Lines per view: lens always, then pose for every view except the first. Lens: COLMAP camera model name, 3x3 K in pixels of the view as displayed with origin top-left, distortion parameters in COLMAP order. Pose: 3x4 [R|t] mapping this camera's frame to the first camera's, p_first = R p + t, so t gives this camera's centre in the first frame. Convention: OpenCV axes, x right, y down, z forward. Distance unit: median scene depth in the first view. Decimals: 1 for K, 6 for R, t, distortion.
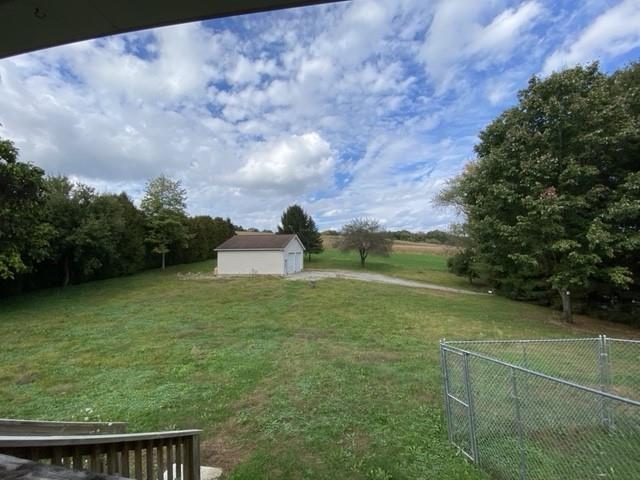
lens RADIAL K [[252.9, 0, 320.0], [0, 252.9, 240.0], [0, 0, 1]] dist [0.000527, -0.012409]
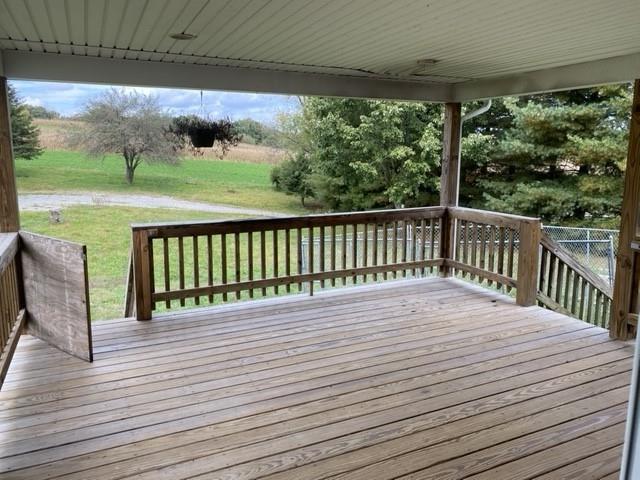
lens RADIAL K [[488.3, 0, 320.0], [0, 488.3, 240.0], [0, 0, 1]] dist [0.044290, -0.002578]
pose [[0.834122, -0.084304, 0.545099, -0.241848], [-0.034196, 0.978446, 0.203652, -0.018245], [-0.550519, -0.188511, 0.813261, -0.313288]]
